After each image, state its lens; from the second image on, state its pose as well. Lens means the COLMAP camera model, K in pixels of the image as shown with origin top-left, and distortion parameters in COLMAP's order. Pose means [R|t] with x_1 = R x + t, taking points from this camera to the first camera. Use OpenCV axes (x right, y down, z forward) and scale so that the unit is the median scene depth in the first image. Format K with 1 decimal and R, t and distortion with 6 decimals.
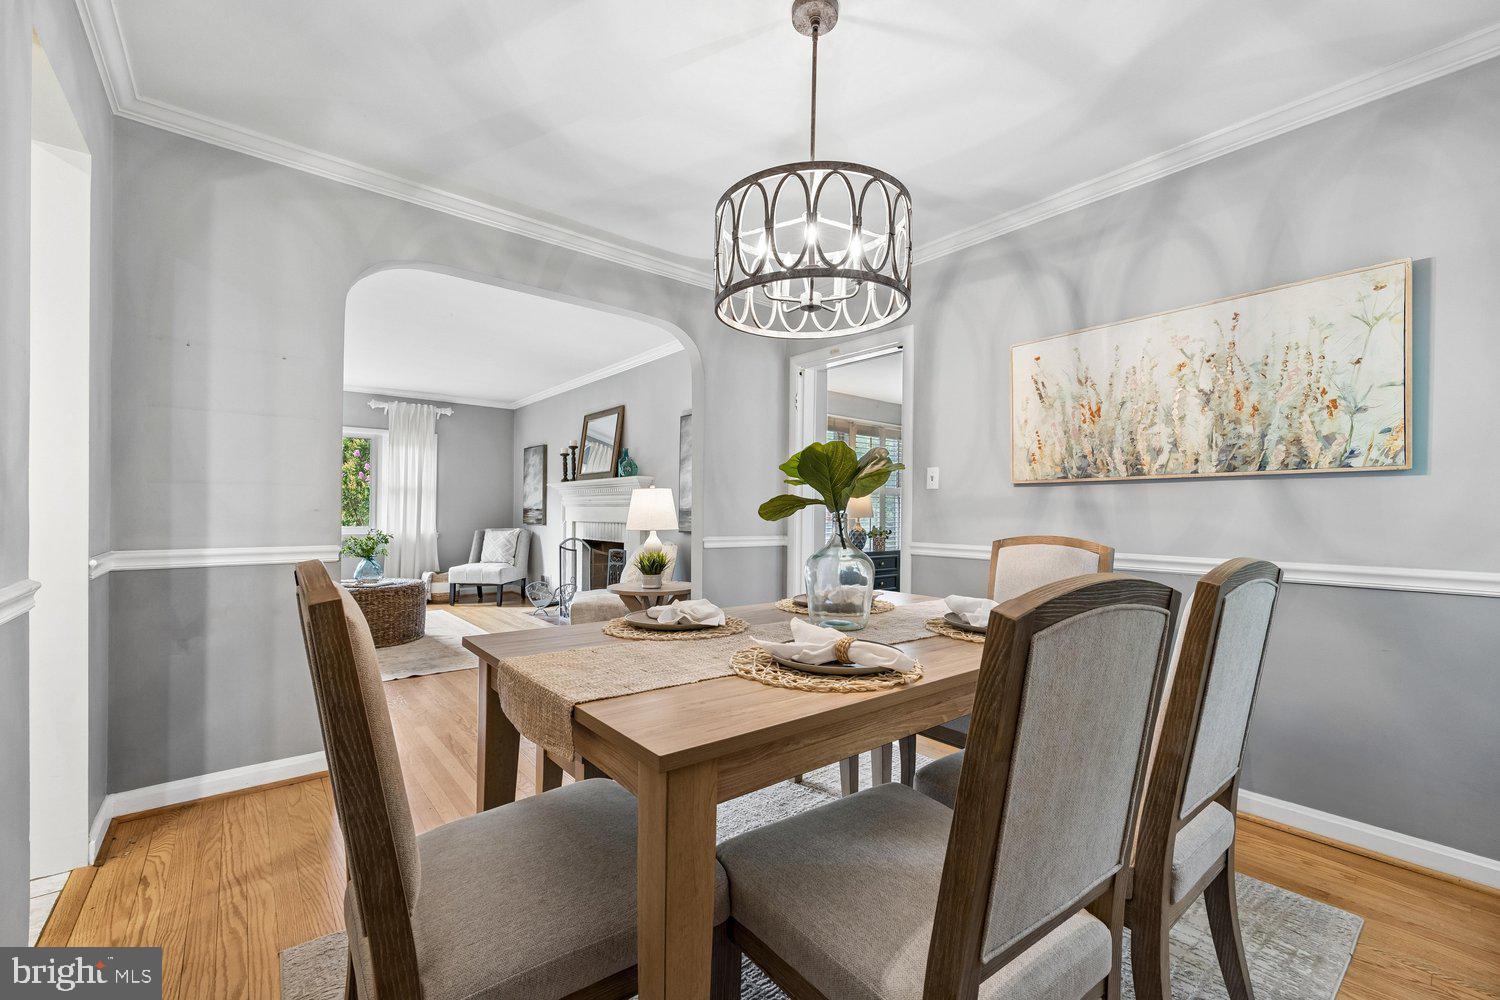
lens RADIAL K [[608.6, 0, 749.2], [0, 608.6, 510.1], [0, 0, 1]] dist [0.000197, 0.000391]
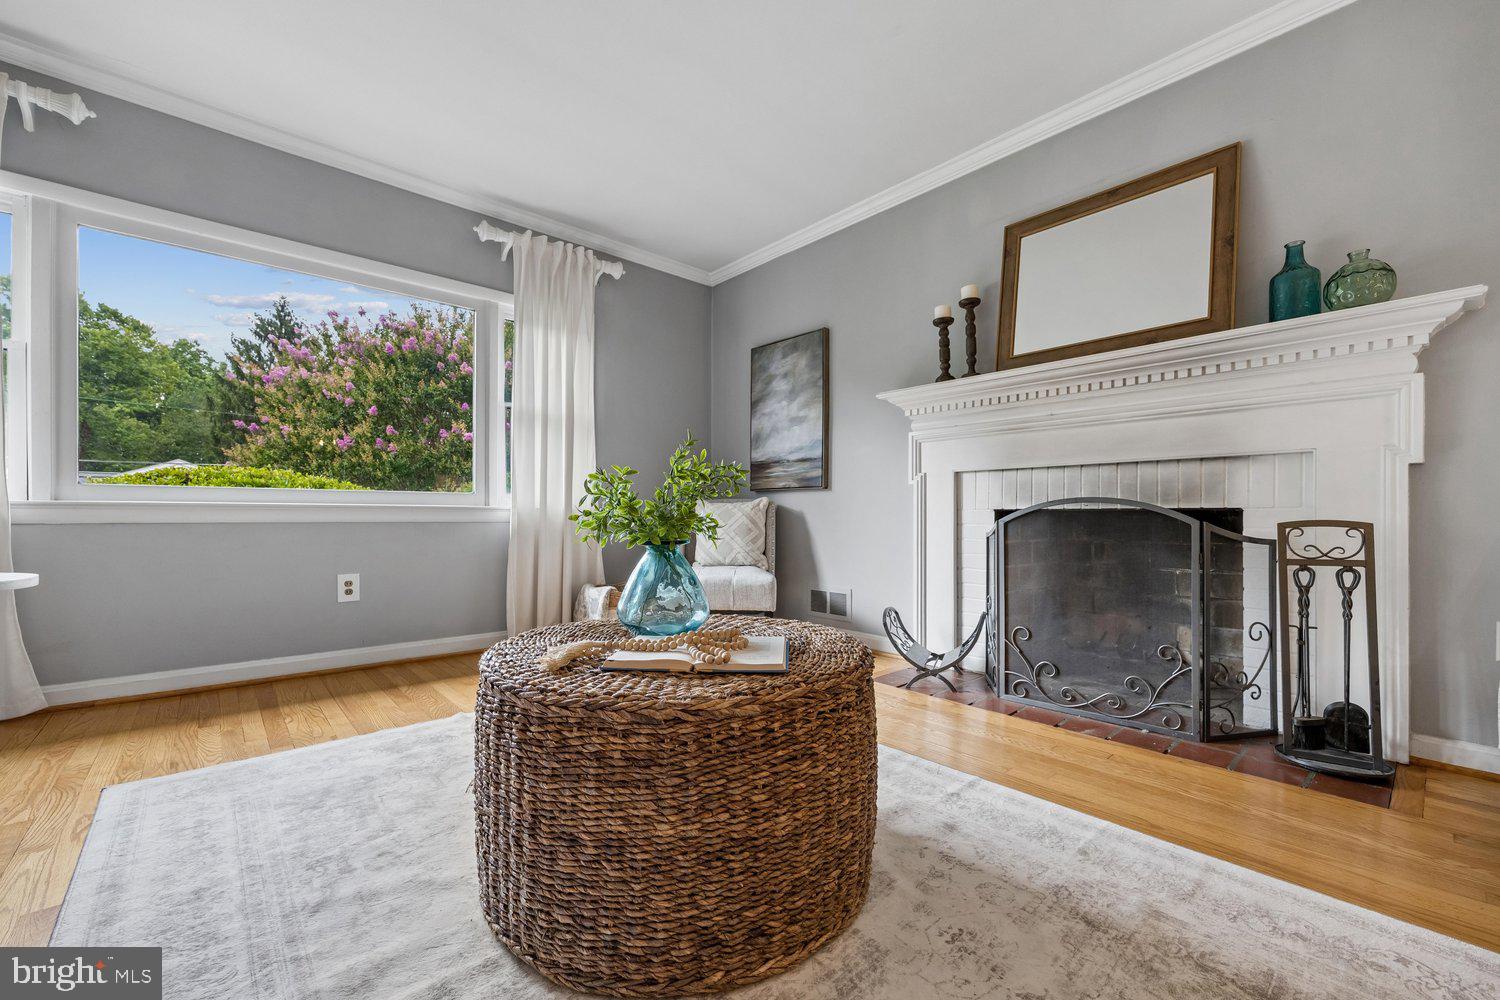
lens RADIAL K [[610.2, 0, 745.3], [0, 610.2, 531.5], [0, 0, 1]] dist [-0.000828, 0.000086]
pose [[0.999460, -0.004905, 0.032504, -0.419988], [0.004102, 0.999686, 0.024716, 0.046277], [-0.032615, -0.024570, 0.999166, 0.500462]]
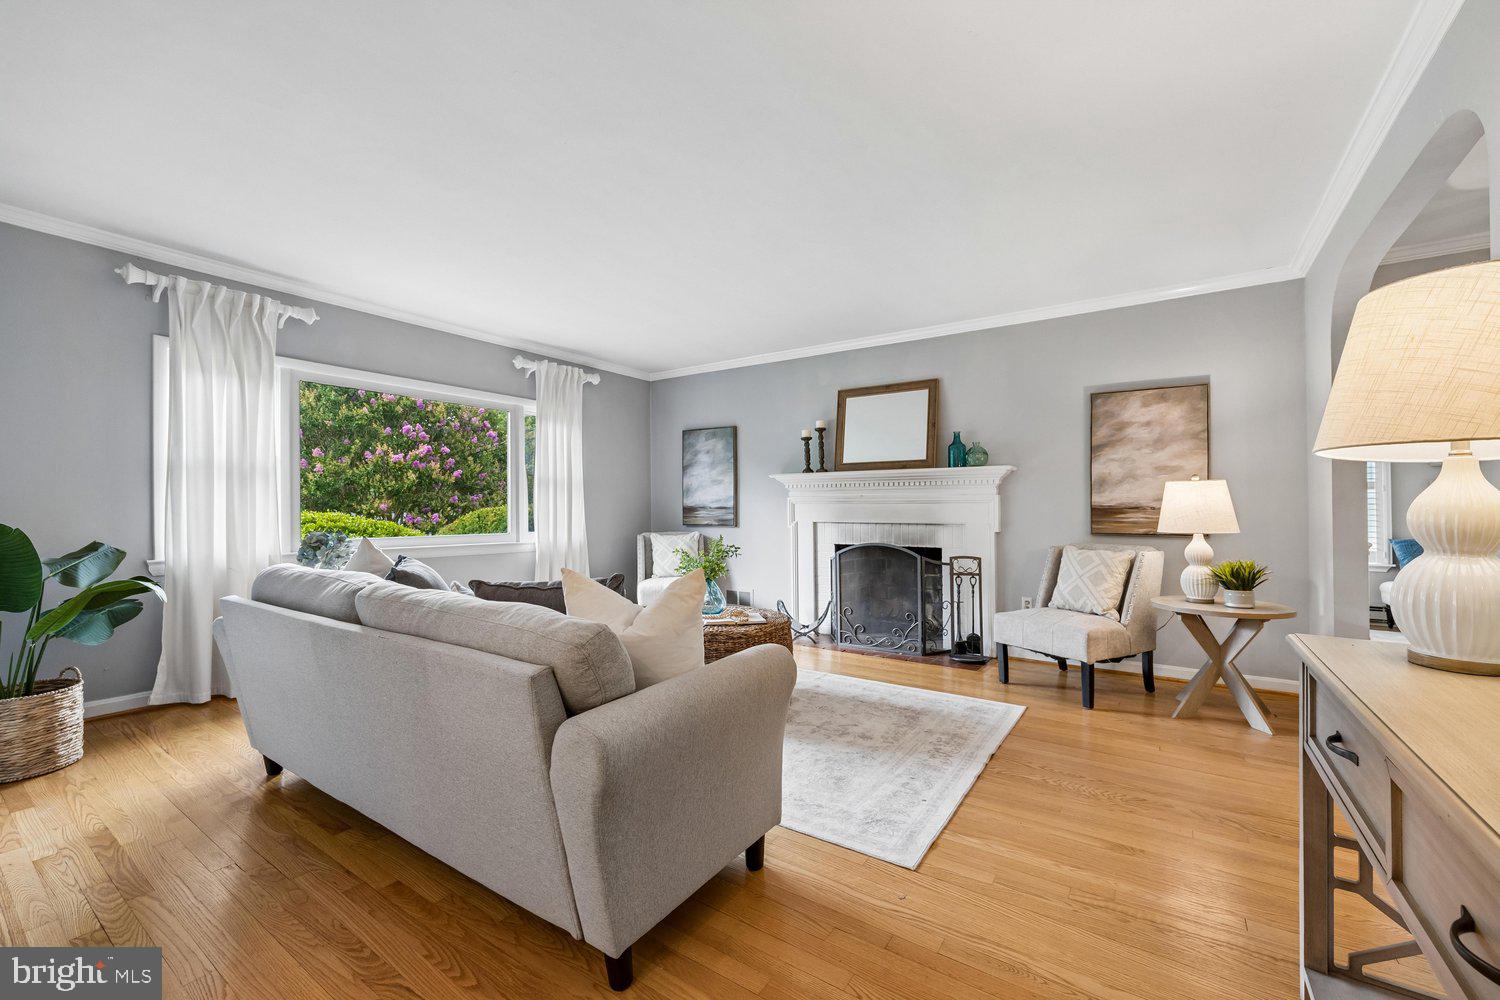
lens RADIAL K [[608.6, 0, 749.2], [0, 608.6, 510.1], [0, 0, 1]] dist [0.000197, 0.000391]
pose [[0.962958, -0.004843, 0.269607, -0.535772], [0.004957, 0.999988, 0.000258, 0.002019], [-0.269604, 0.001088, 0.962971, 0.226389]]
